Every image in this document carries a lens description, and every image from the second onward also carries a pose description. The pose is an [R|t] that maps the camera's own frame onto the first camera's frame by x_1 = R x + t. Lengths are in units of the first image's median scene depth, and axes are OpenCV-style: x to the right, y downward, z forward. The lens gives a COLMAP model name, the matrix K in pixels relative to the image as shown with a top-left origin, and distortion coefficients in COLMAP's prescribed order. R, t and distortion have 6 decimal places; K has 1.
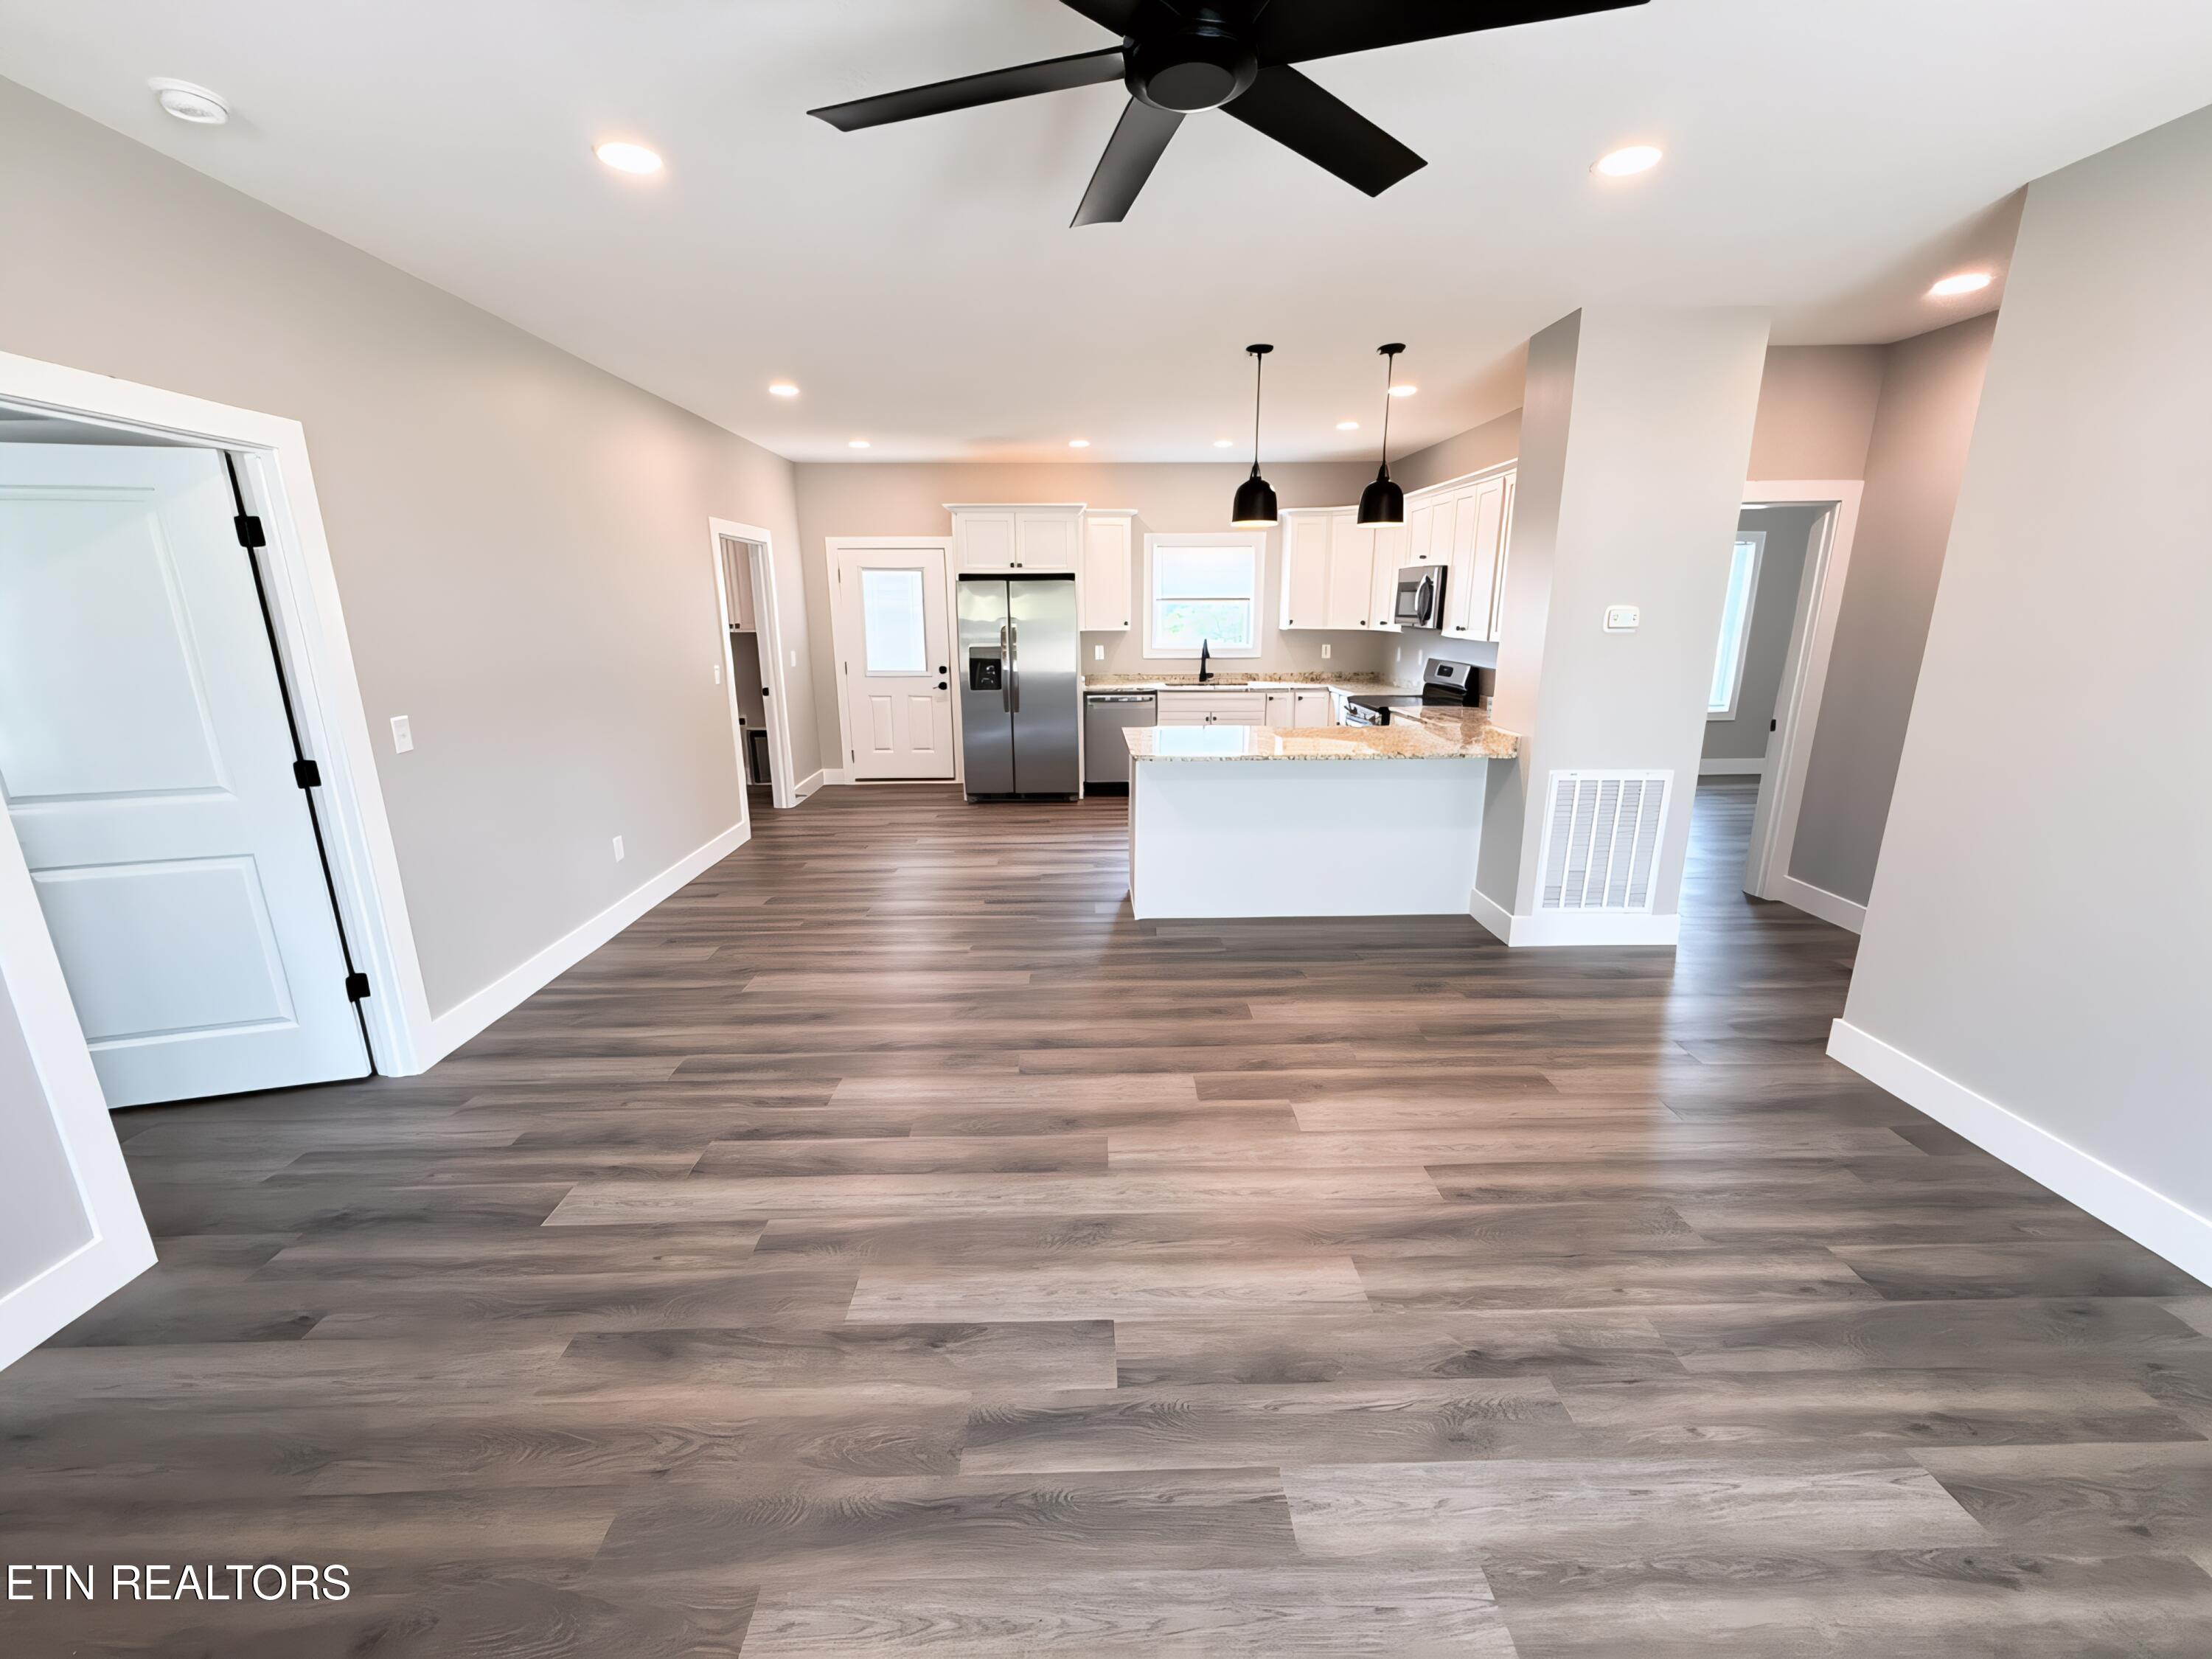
lens RADIAL K [[884.8, 0, 1099.8], [0, 884.8, 827.2], [0, 0, 1]] dist [0.001022, -0.000193]
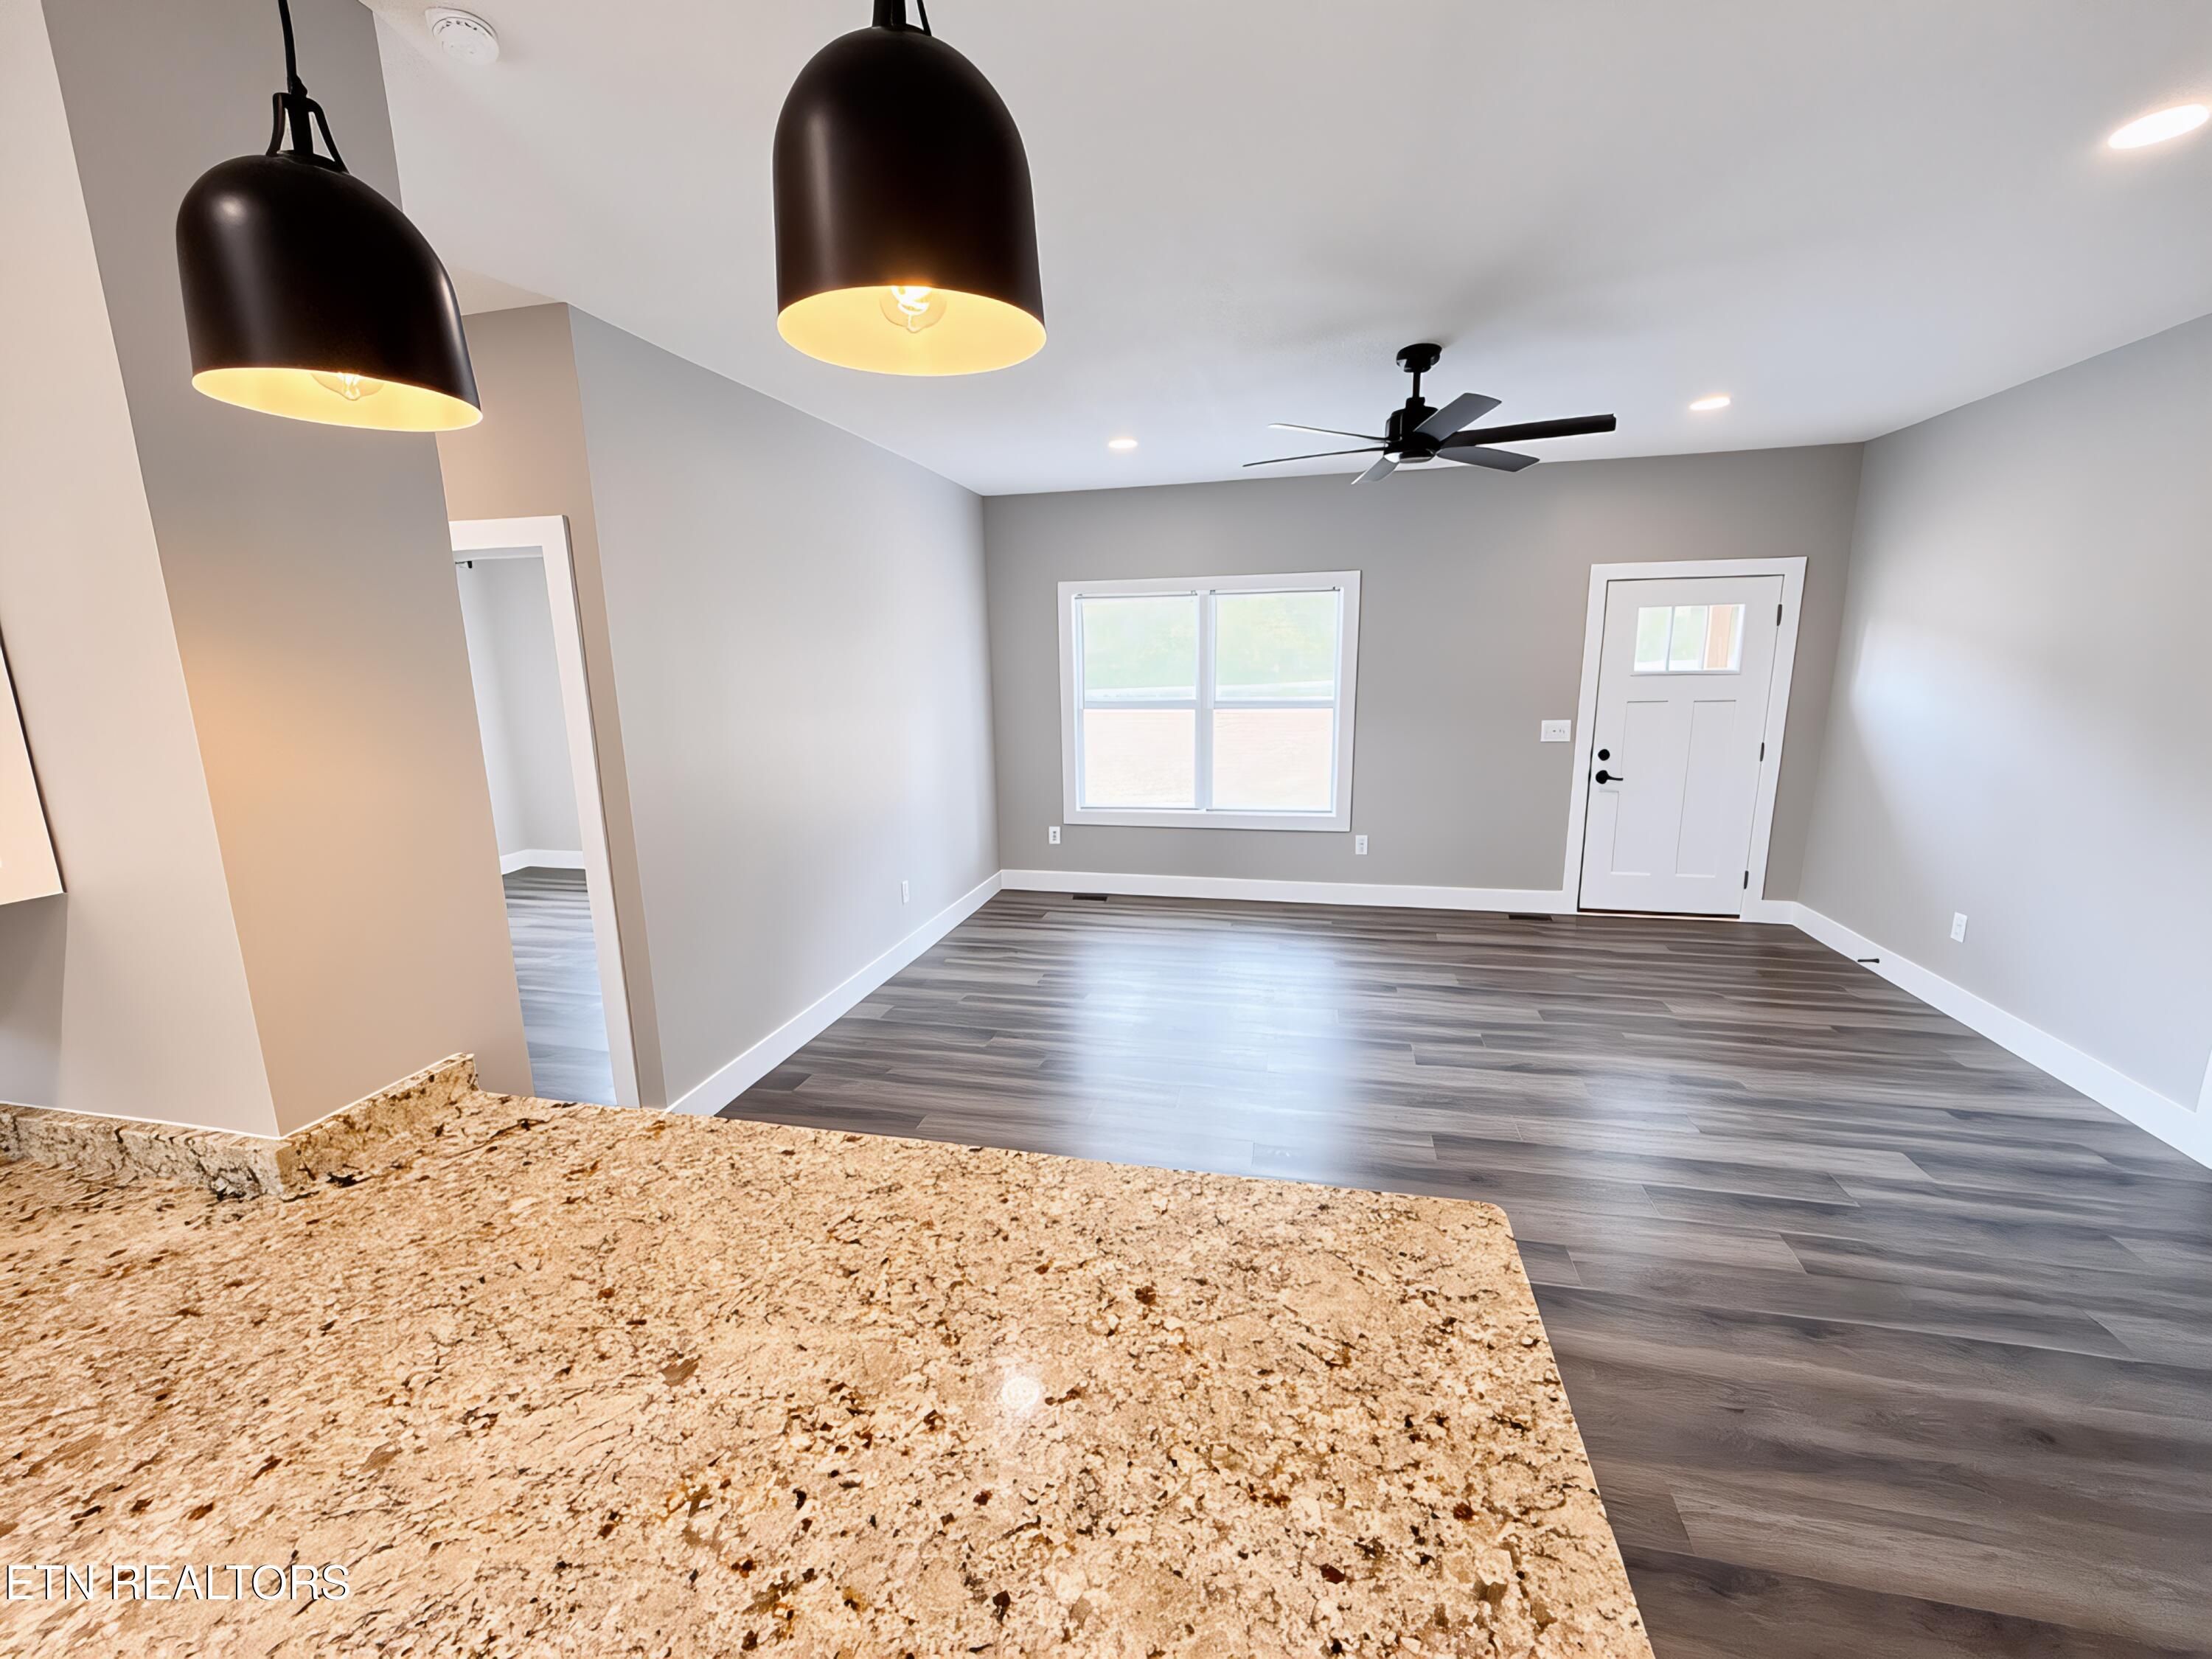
lens RADIAL K [[881.5, 0, 1108.2], [0, 881.5, 833.1], [0, 0, 1]] dist [0.000269, -0.000239]
pose [[-0.968243, -0.028984, 0.248325, 0.066728], [0.082679, 0.900251, 0.427449, -0.239510], [-0.235943, 0.434406, -0.869265, 0.873137]]
